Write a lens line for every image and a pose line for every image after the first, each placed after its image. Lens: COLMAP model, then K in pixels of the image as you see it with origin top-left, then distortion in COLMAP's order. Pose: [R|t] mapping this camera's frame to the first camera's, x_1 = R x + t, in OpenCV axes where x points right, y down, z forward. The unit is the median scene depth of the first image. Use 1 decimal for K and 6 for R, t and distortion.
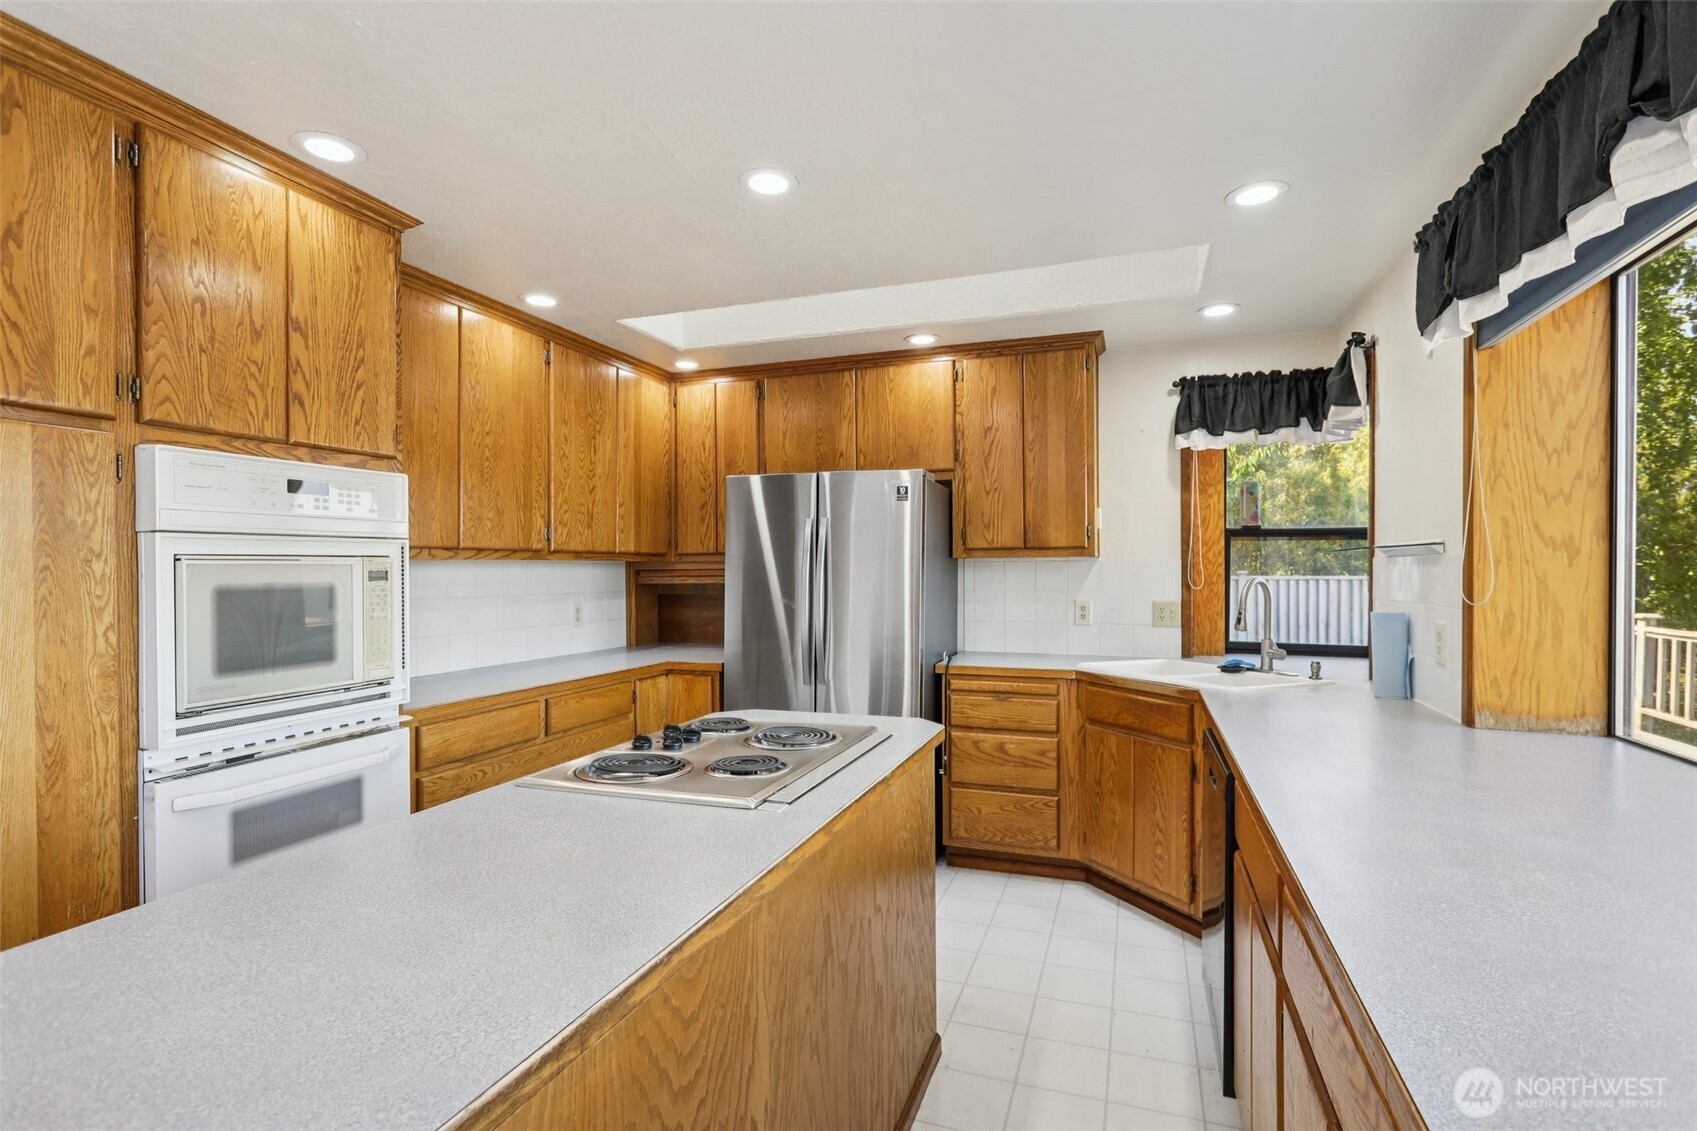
lens RADIAL K [[804.5, 0, 855.0], [0, 804.5, 571.9], [0, 0, 1]] dist [-0.007705, 0.004102]
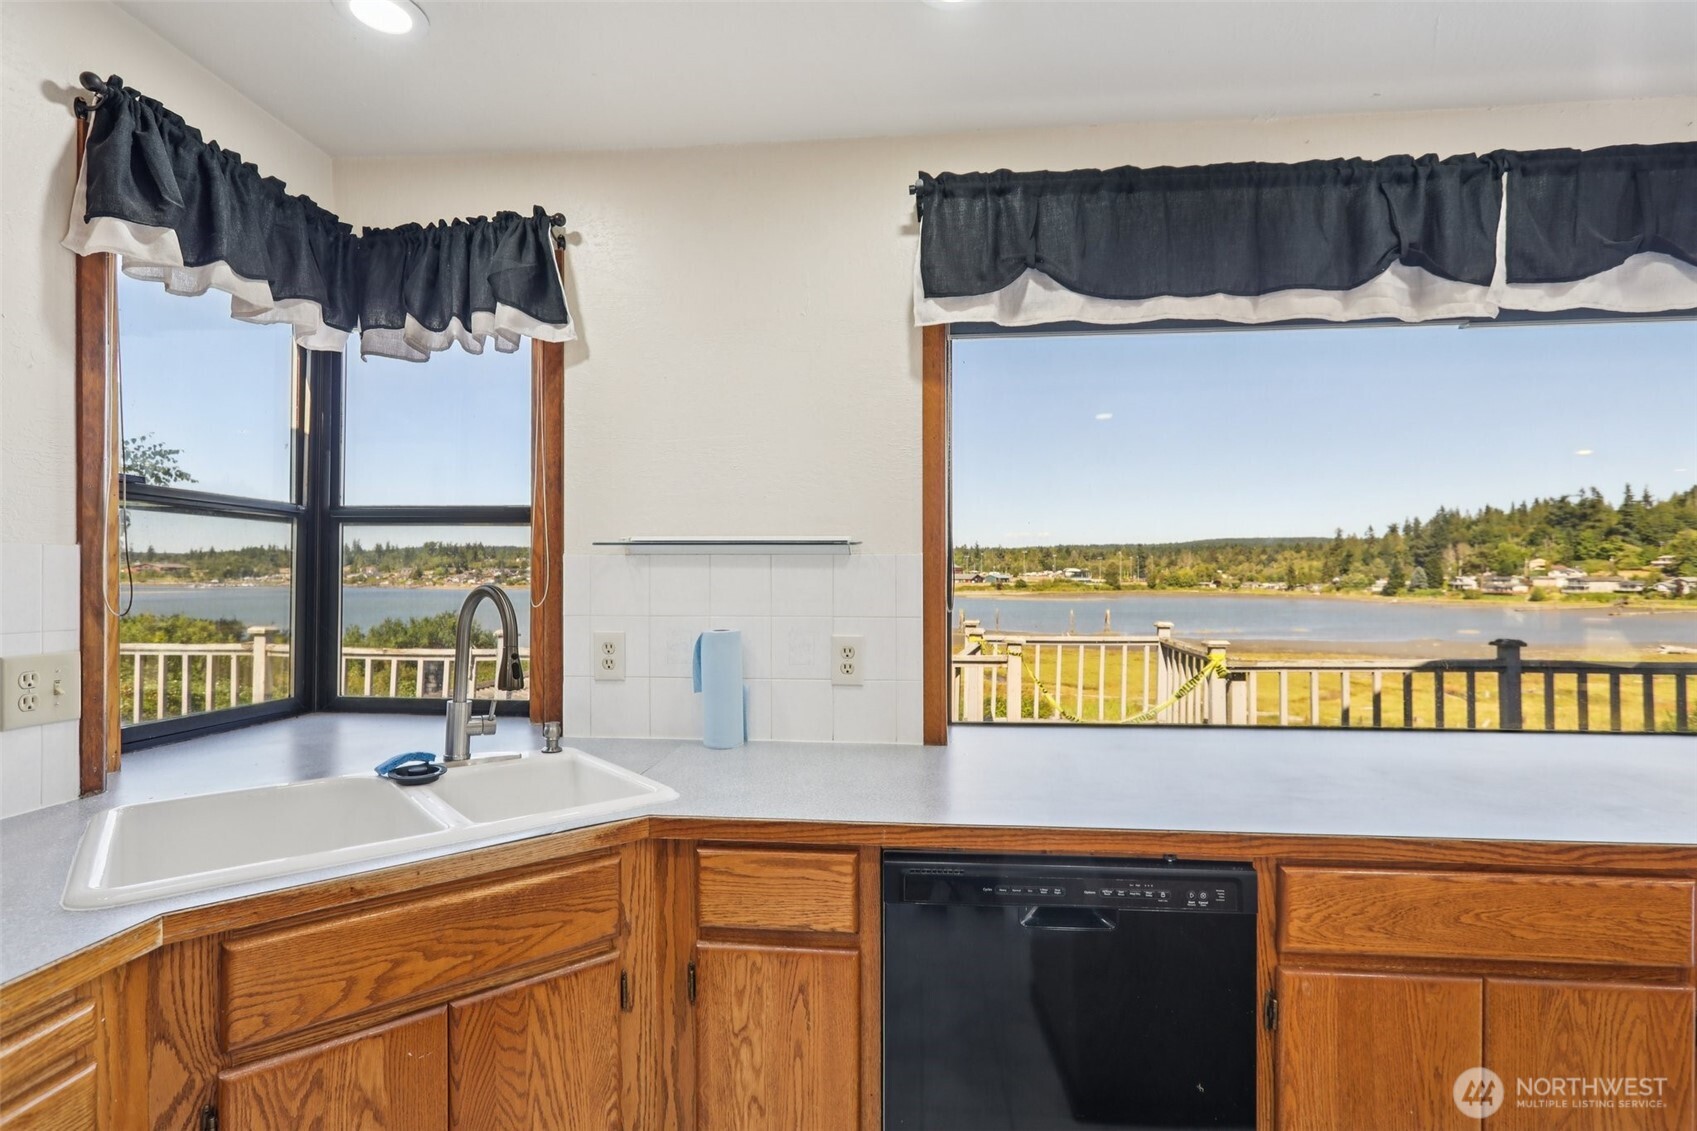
lens RADIAL K [[804.5, 0, 845.5], [0, 804.5, 572.7], [0, 0, 1]] dist [-0.007705, 0.004102]
pose [[-0.243540, 0.006143, 0.969871, -0.056890], [-0.000193, 0.999980, -0.006382, 0.001568], [-0.969891, -0.001742, -0.243534, 0.751263]]
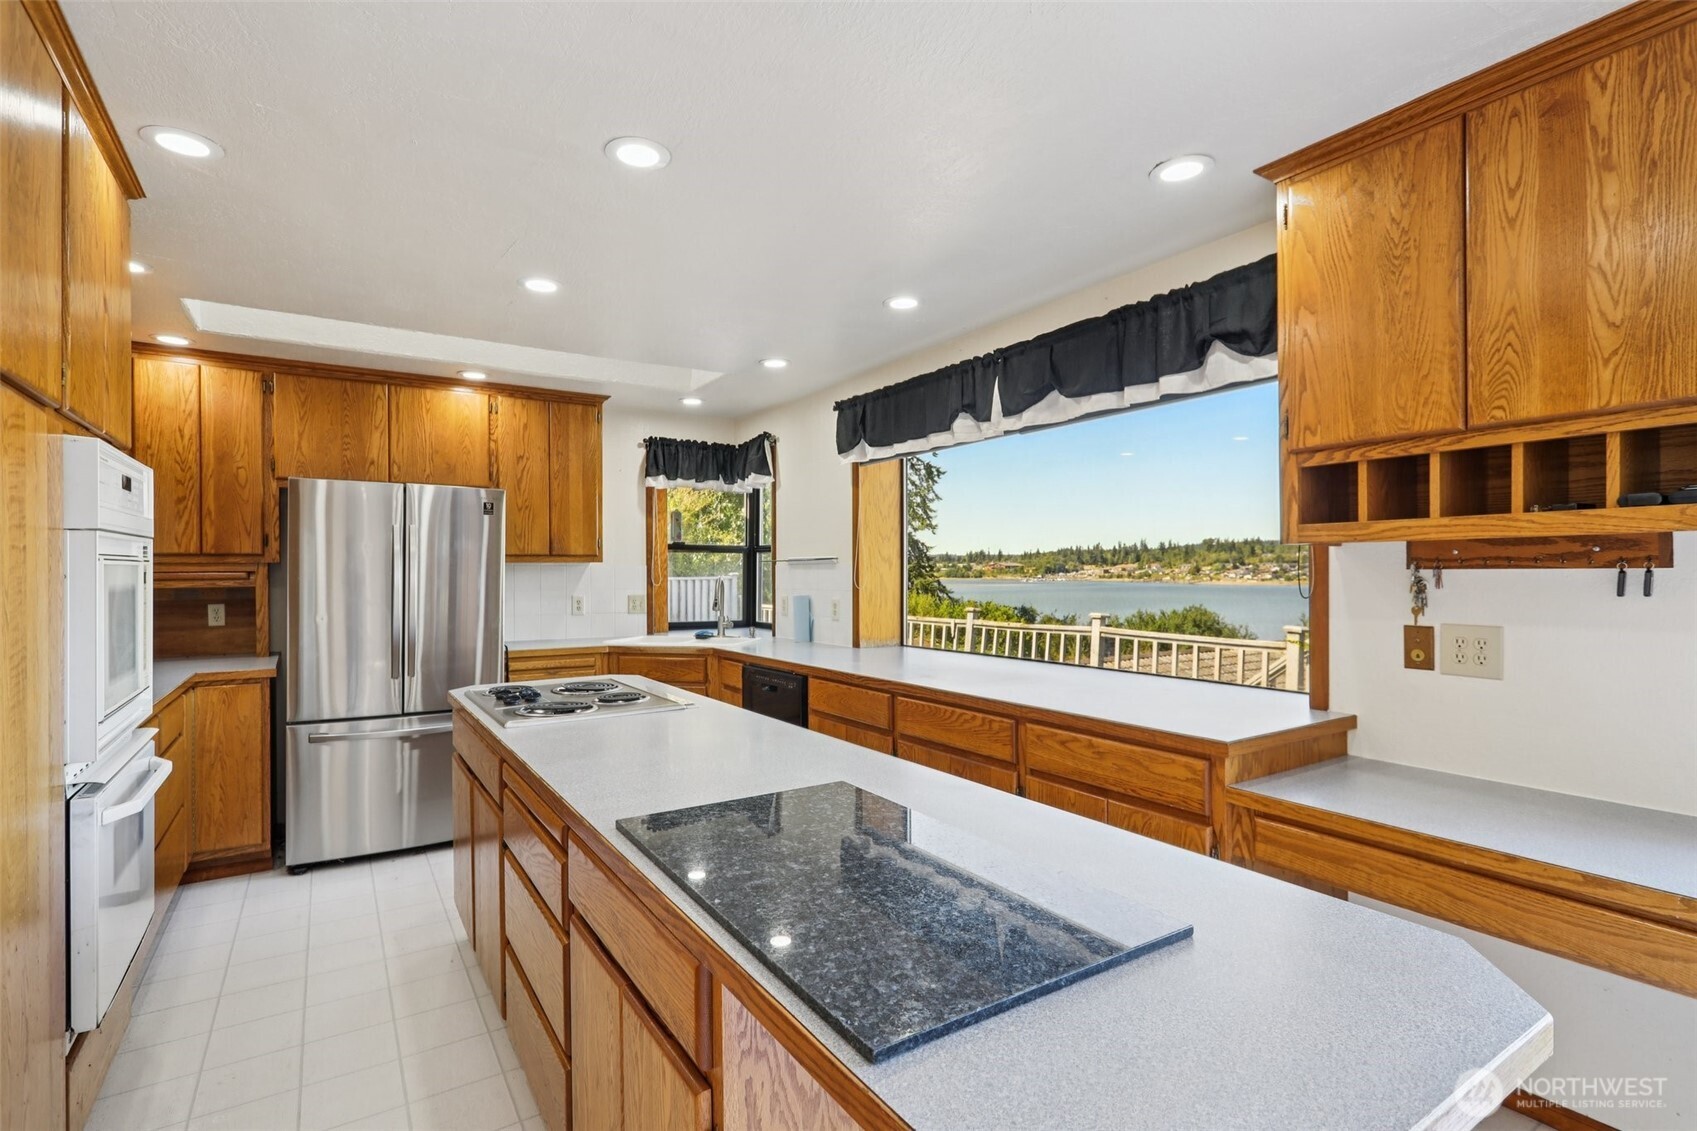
lens RADIAL K [[804.5, 0, 850.9], [0, 804.5, 573.3], [0, 0, 1]] dist [-0.007705, 0.004102]
pose [[0.607496, -0.000808, 0.794322, -0.504033], [0.003288, 0.999993, -0.001497, 0.002216], [-0.794316, 0.003522, 0.607495, -0.140584]]
